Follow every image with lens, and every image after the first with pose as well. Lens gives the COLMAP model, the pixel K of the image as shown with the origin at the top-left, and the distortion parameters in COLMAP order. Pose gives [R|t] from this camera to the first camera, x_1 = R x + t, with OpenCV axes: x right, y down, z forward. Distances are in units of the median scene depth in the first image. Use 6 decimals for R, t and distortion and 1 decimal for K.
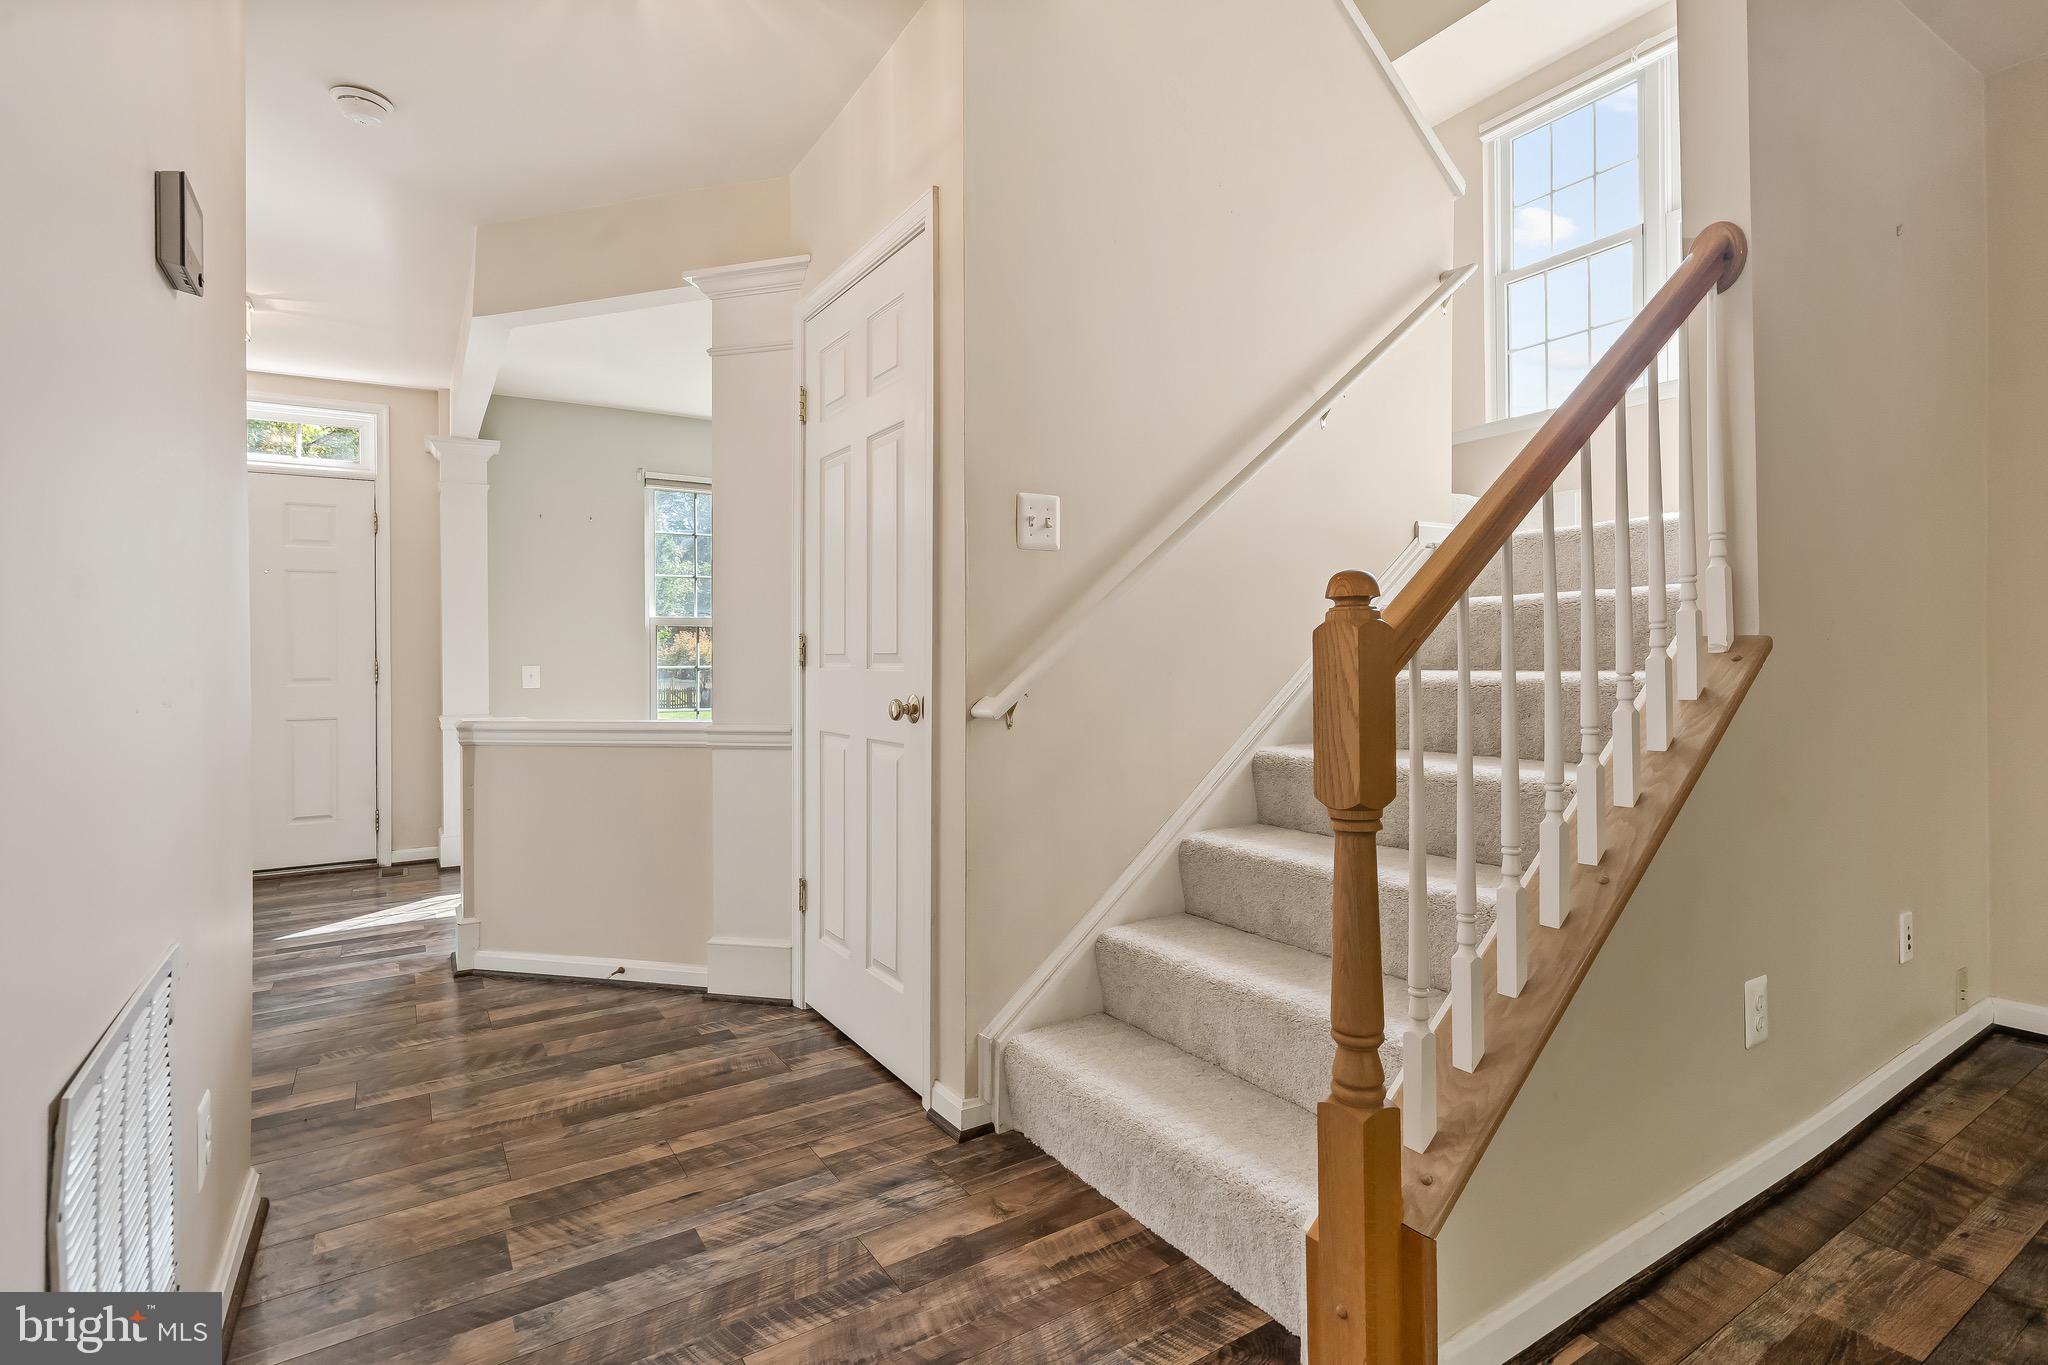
lens RADIAL K [[975.7, 0, 1018.6], [0, 975.7, 669.5], [0, 0, 1]] dist [-0.003813, -0.000404]
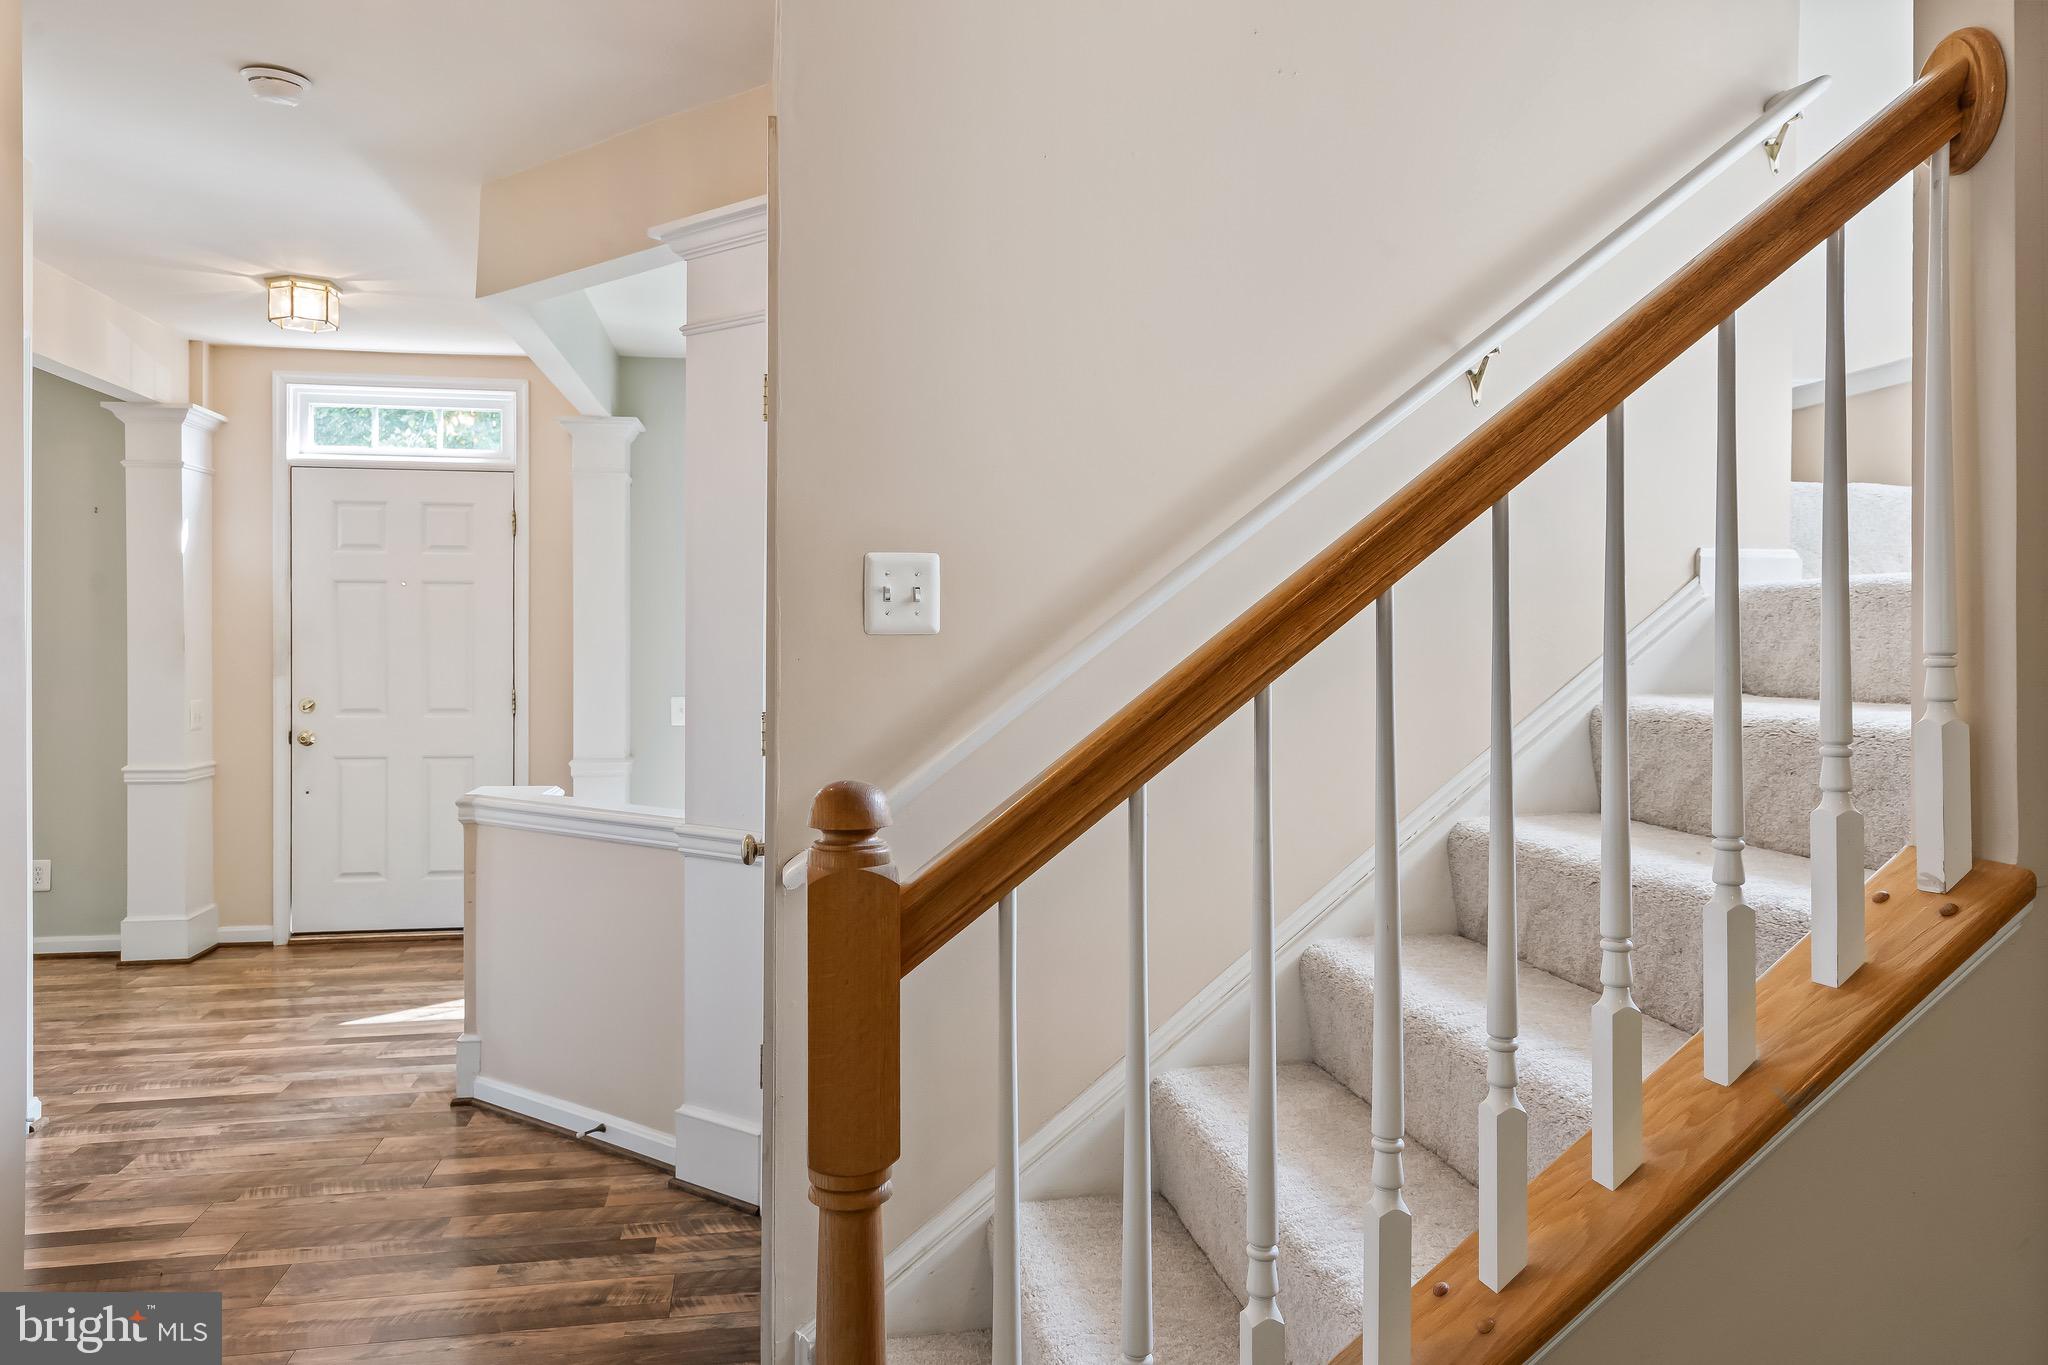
lens RADIAL K [[1398.6, 0, 1034.9], [0, 1398.6, 666.3], [0, 0, 1]] dist [-0.000824, -0.002767]
pose [[0.928758, 0.019000, -0.370201, 0.374392], [-0.016565, 0.999815, 0.009755, -0.089904], [0.370317, -0.002928, 0.928901, 0.106381]]
